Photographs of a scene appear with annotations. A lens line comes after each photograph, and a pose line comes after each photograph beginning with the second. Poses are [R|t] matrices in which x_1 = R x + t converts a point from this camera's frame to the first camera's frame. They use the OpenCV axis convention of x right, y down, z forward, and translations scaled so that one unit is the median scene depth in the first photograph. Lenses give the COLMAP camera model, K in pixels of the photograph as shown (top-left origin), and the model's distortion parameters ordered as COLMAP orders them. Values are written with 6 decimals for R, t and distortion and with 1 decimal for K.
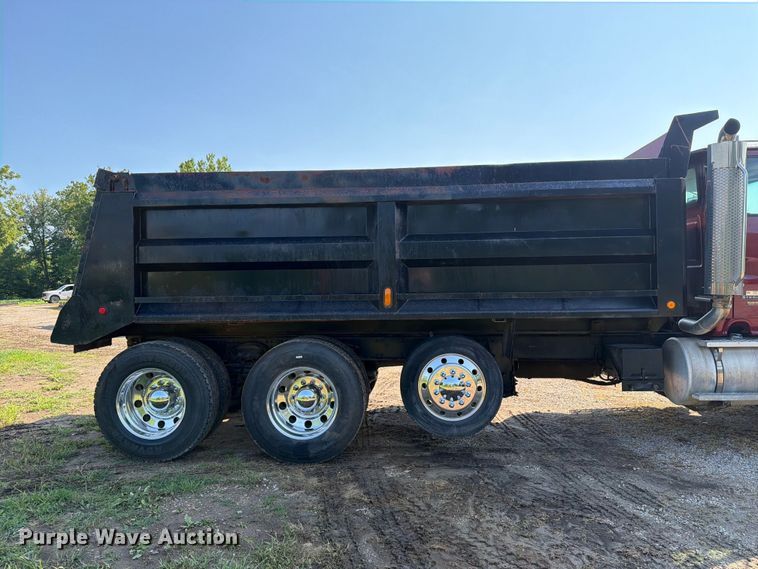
lens RADIAL K [[531.6, 0, 379.0], [0, 531.6, 284.5], [0, 0, 1]] dist [0.098545, -0.134151]
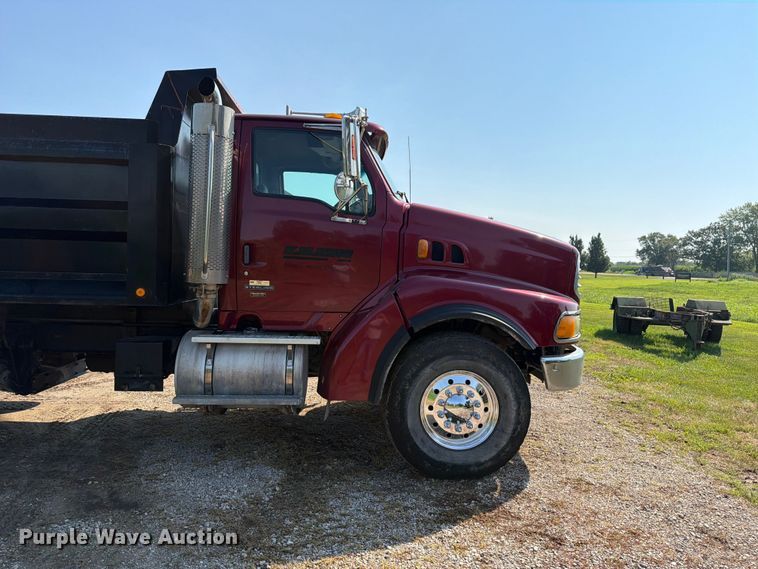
lens RADIAL K [[531.6, 0, 379.0], [0, 531.6, 284.5], [0, 0, 1]] dist [0.098545, -0.134151]
pose [[0.991791, 0.043804, 0.120129, 0.764443], [-0.047041, 0.998599, 0.024241, -0.012136], [-0.118899, -0.029693, 0.992462, 0.103383]]
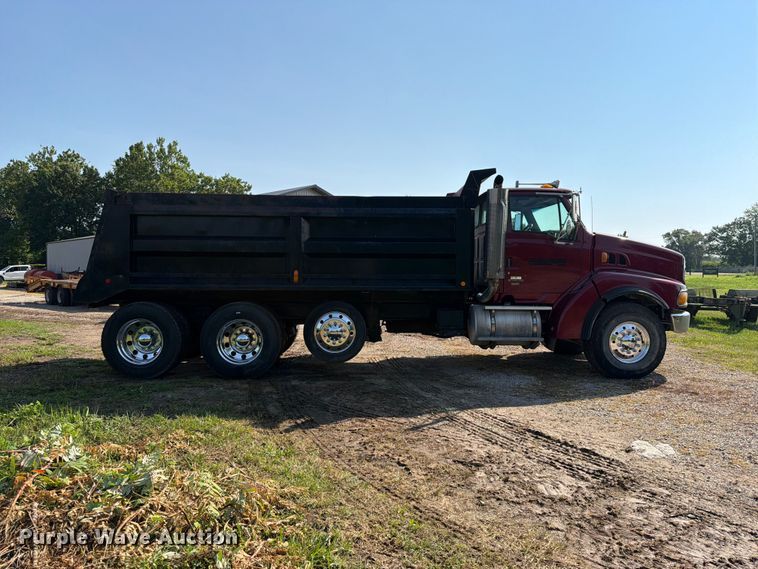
lens RADIAL K [[531.6, 0, 379.0], [0, 531.6, 284.5], [0, 0, 1]] dist [0.098545, -0.134151]
pose [[0.996012, 0.019974, 0.086960, 0.123853], [-0.021683, 0.999589, 0.018758, 0.013502], [-0.086549, -0.020569, 0.996035, -0.601820]]
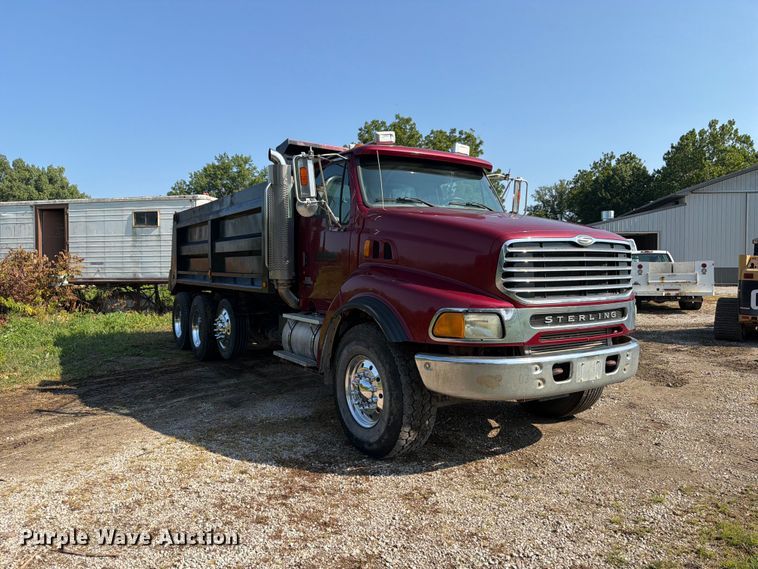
lens RADIAL K [[531.6, 0, 379.0], [0, 531.6, 284.5], [0, 0, 1]] dist [0.098545, -0.134151]
pose [[0.597654, 0.044620, -0.800511, 1.740876], [-0.015595, 0.998908, 0.044035, -0.028947], [0.801602, -0.013833, 0.597698, 0.379390]]
